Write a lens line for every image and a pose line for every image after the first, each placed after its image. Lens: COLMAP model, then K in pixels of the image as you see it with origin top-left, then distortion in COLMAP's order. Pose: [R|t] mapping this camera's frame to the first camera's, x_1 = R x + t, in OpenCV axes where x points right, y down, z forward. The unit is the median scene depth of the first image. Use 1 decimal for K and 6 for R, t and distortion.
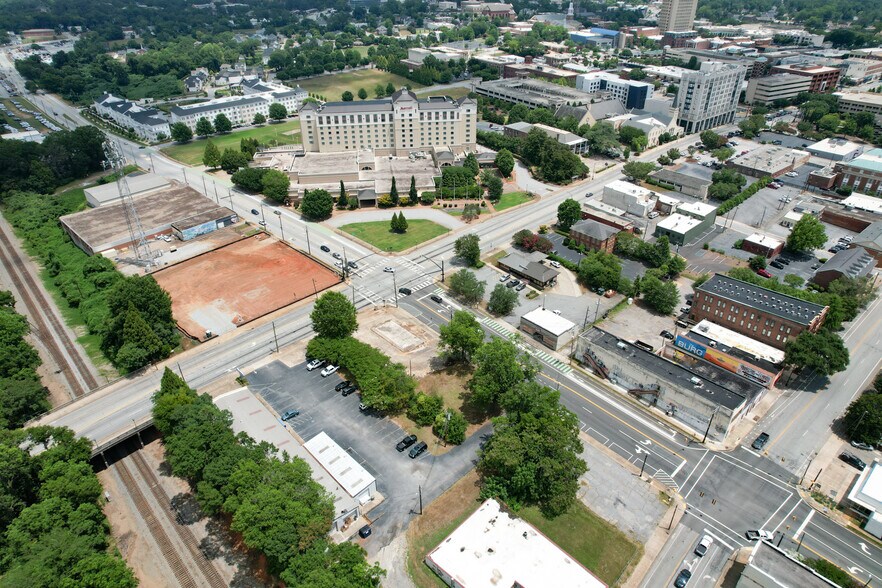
lens RADIAL K [[563.3, 0, 441.0], [0, 563.3, 294.0], [0, 0, 1]] dist [-0.084092, 0.075349]
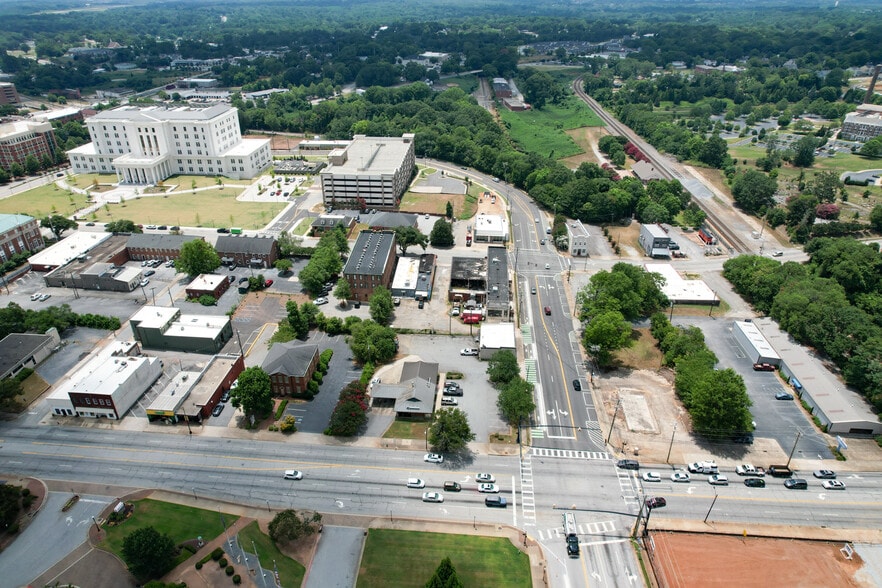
lens RADIAL K [[563.3, 0, 441.0], [0, 563.3, 294.0], [0, 0, 1]] dist [-0.084092, 0.075349]
pose [[-0.677042, -0.350399, 0.647174, -0.245440], [0.389058, 0.576038, 0.718898, -0.514042], [-0.624698, 0.738512, -0.253677, 0.858091]]
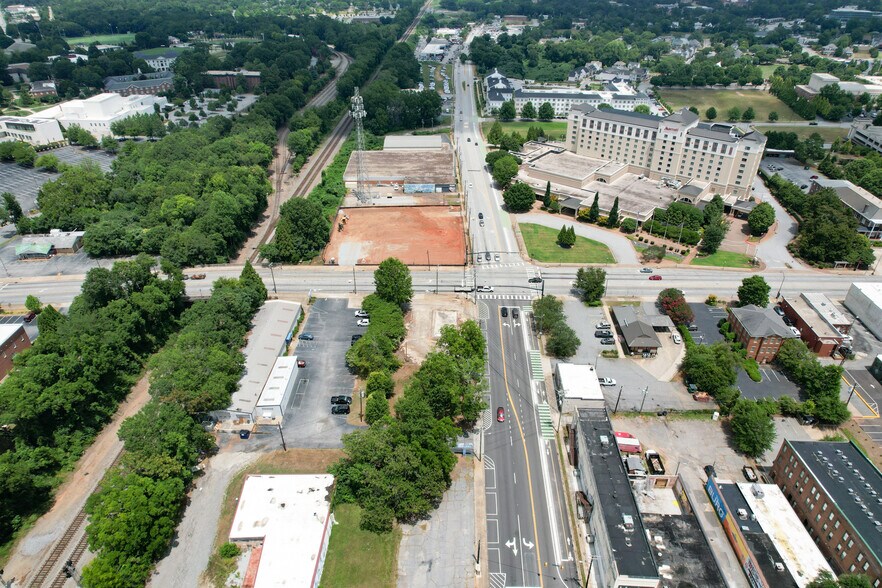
lens RADIAL K [[563.3, 0, 441.0], [0, 563.3, 294.0], [0, 0, 1]] dist [-0.084092, 0.075349]
pose [[0.712439, 0.372853, -0.594483, 0.341940], [-0.373296, 0.918721, 0.128846, -0.072734], [0.594205, 0.130123, 0.793718, 0.116822]]
